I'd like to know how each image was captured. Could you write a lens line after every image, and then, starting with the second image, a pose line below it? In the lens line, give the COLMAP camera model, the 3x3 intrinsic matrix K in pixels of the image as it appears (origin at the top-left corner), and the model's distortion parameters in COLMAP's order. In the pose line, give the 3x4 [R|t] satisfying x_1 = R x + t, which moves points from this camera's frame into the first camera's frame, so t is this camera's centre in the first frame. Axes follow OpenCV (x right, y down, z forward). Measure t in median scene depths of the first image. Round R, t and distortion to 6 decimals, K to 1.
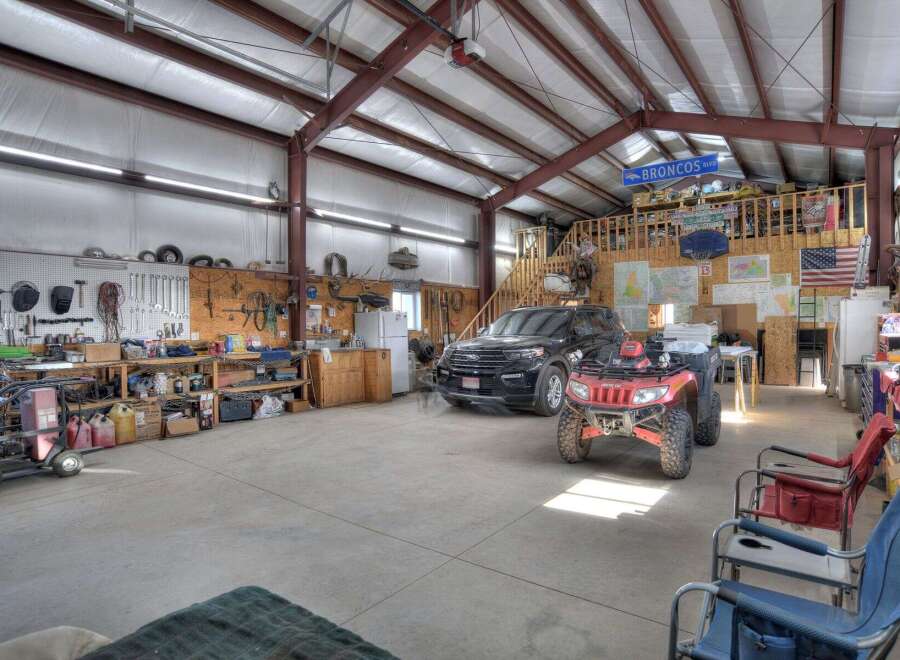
lens RADIAL K [[515.2, 0, 450.0], [0, 515.2, 330.0], [0, 0, 1]] dist [-0.056281, 0.001477]
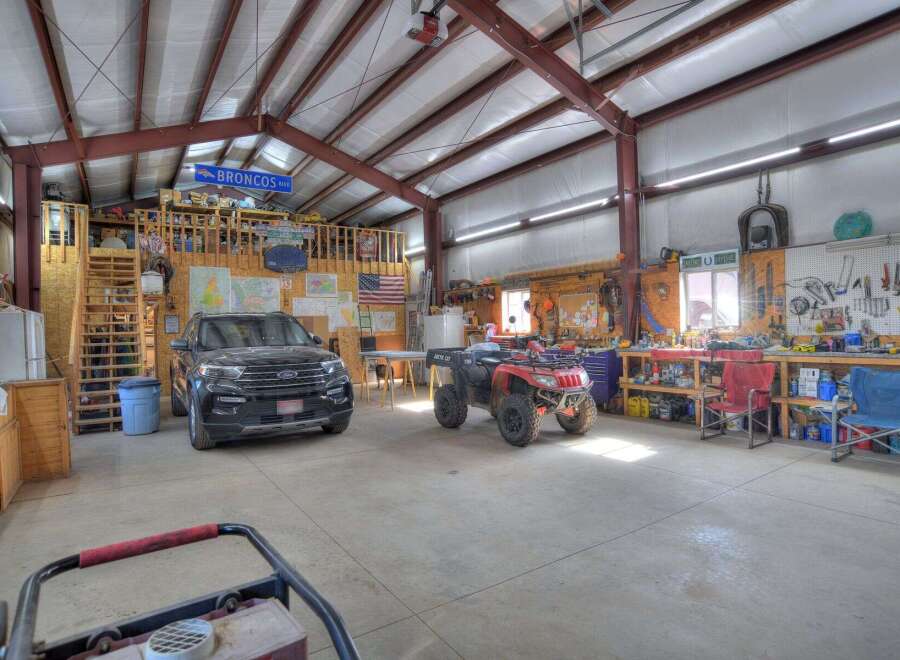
lens RADIAL K [[515.2, 0, 450.0], [0, 515.2, 330.0], [0, 0, 1]] dist [-0.056281, 0.001477]
pose [[0.305163, 0.000973, 0.952300, -0.458935], [0.031002, 0.999459, -0.010955, 0.001833], [-0.951795, 0.032866, 0.304968, 0.394429]]
